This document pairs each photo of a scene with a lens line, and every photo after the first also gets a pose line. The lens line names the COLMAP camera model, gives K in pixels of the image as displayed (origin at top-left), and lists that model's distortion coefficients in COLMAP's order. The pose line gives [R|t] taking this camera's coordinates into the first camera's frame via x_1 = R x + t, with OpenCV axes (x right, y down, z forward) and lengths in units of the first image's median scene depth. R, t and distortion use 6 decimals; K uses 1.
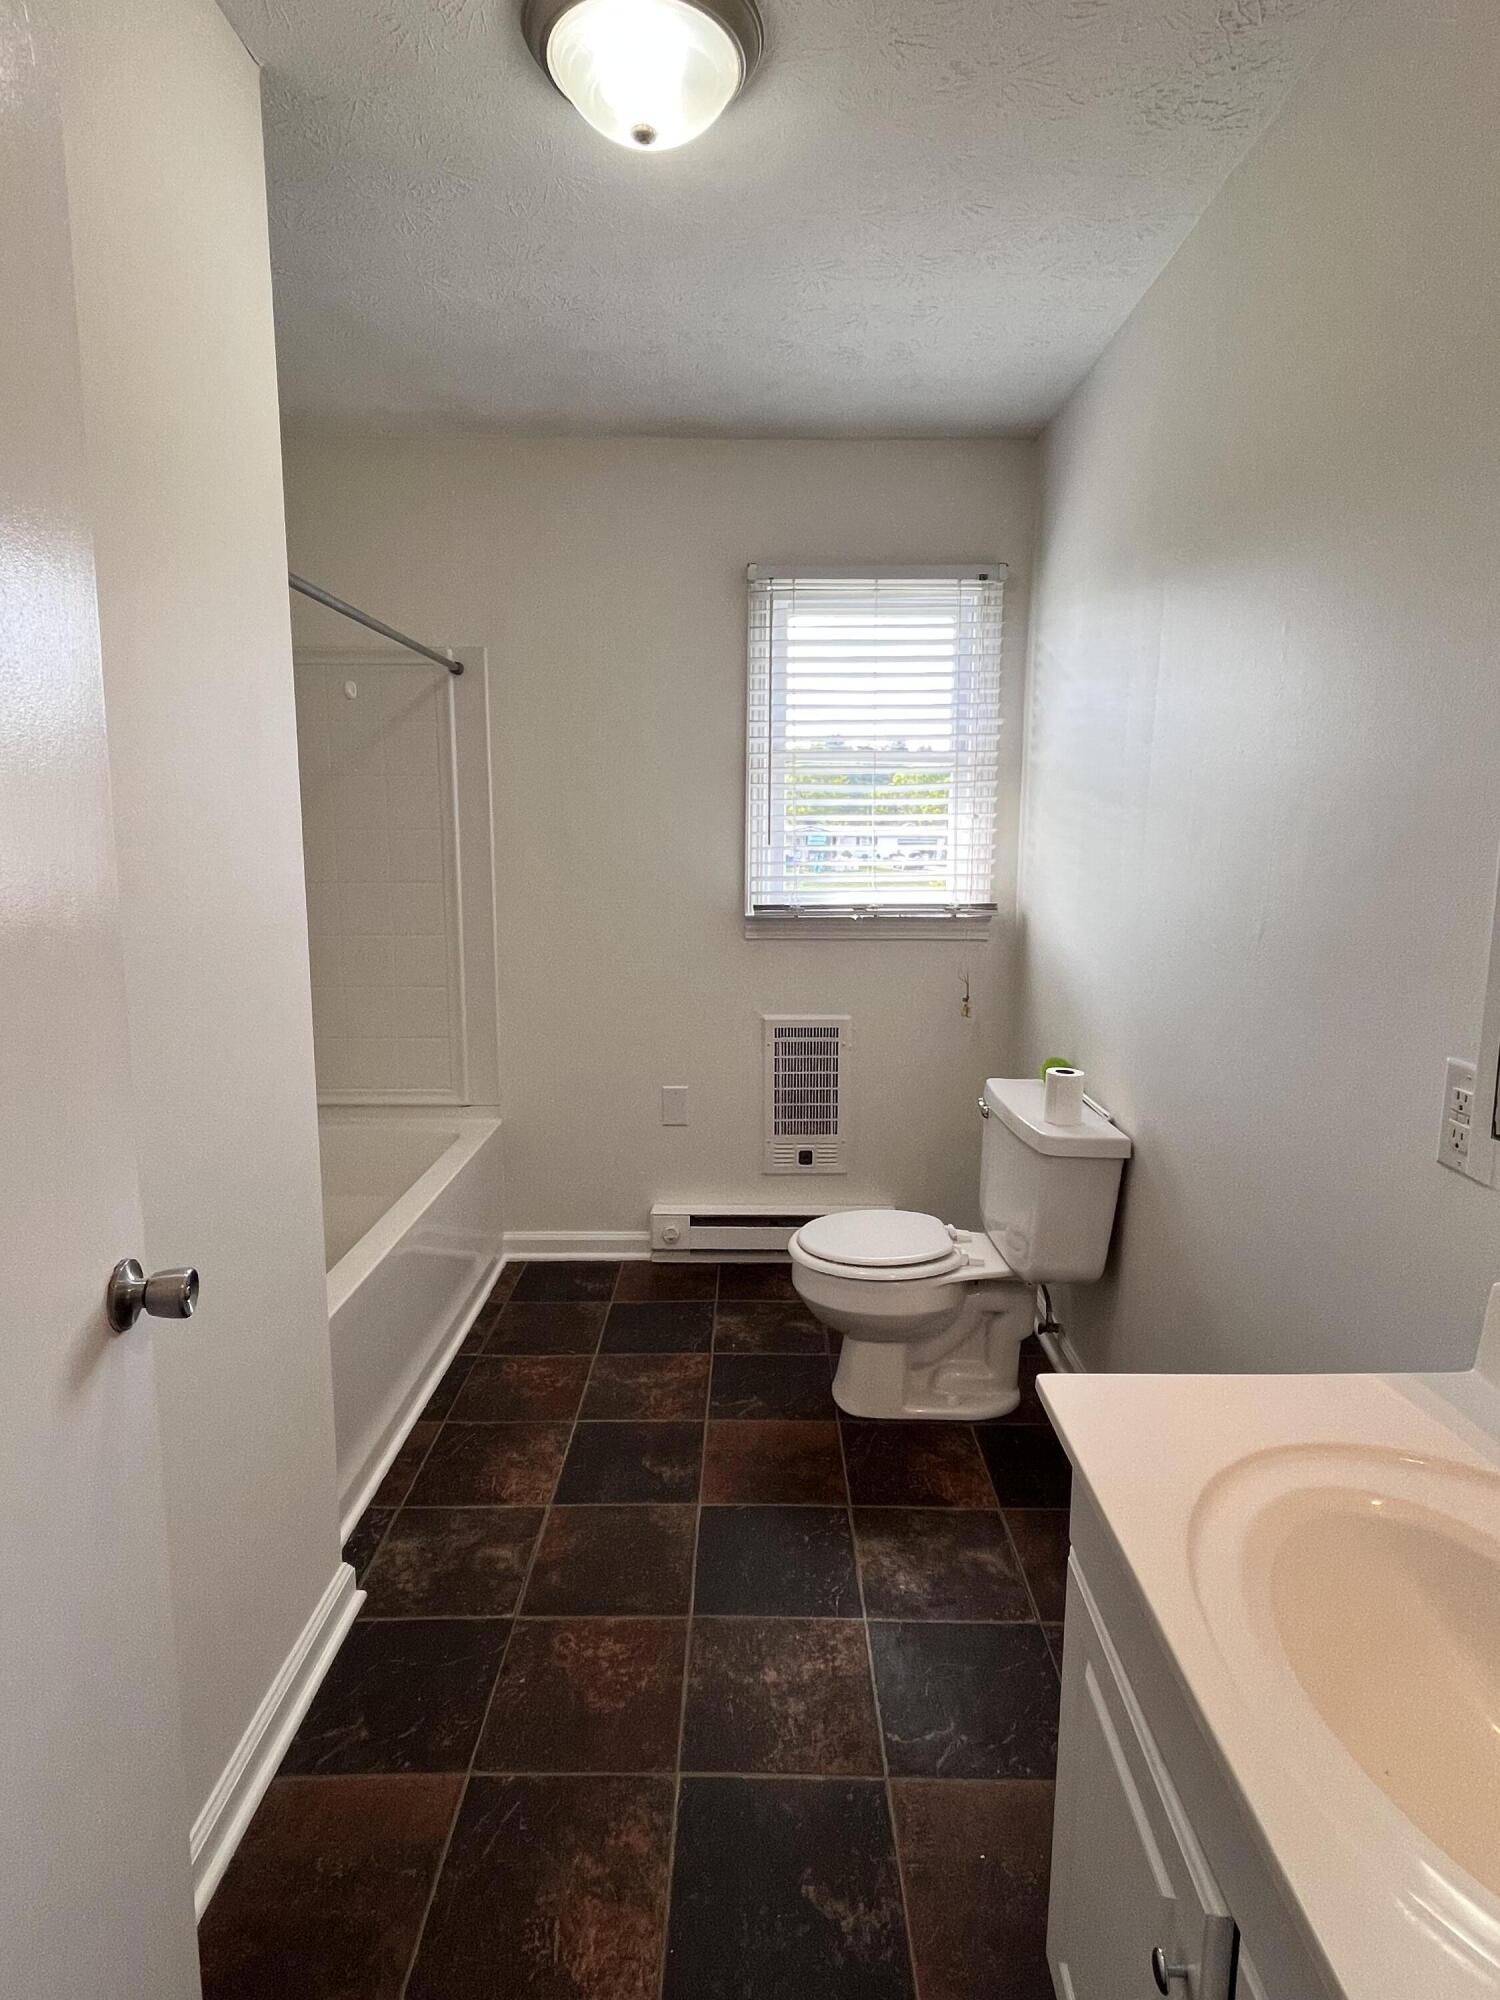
lens RADIAL K [[1045.9, 0, 743.4], [0, 1045.9, 1000.1], [0, 0, 1]] dist [-0.004720, 0.000068]
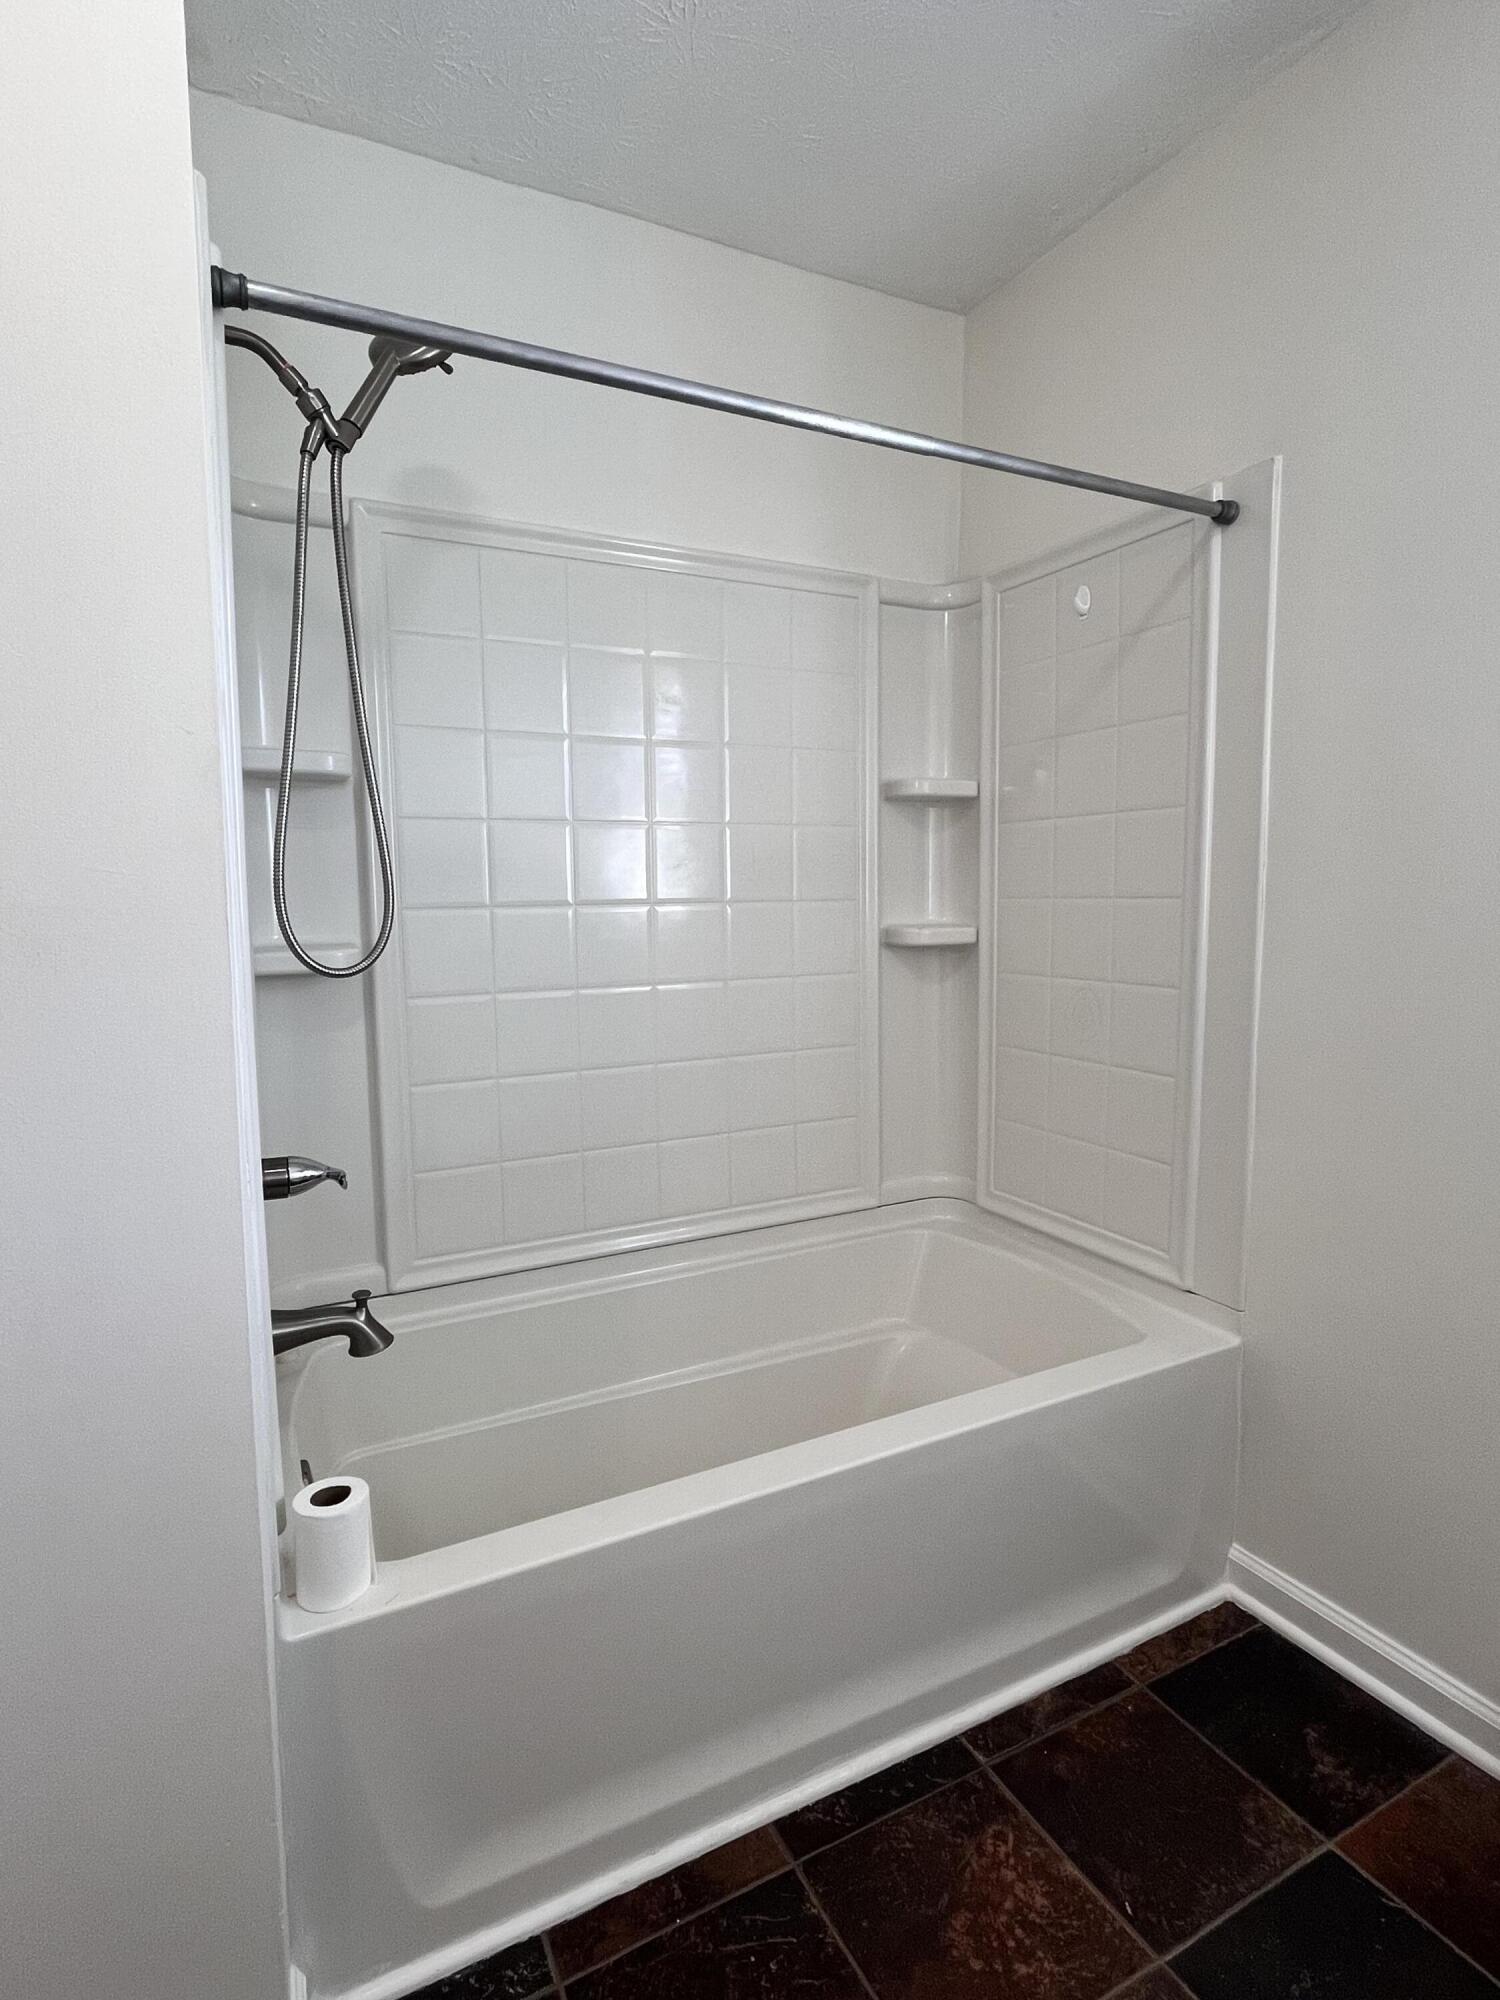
lens RADIAL K [[1045.9, 0, 745.9], [0, 1045.9, 993.6], [0, 0, 1]] dist [-0.004720, 0.000068]
pose [[0.465506, 0.071114, -0.882183, 0.108976], [-0.120063, 0.992626, 0.016663, -0.038256], [0.876863, 0.098161, 0.470611, 0.501458]]
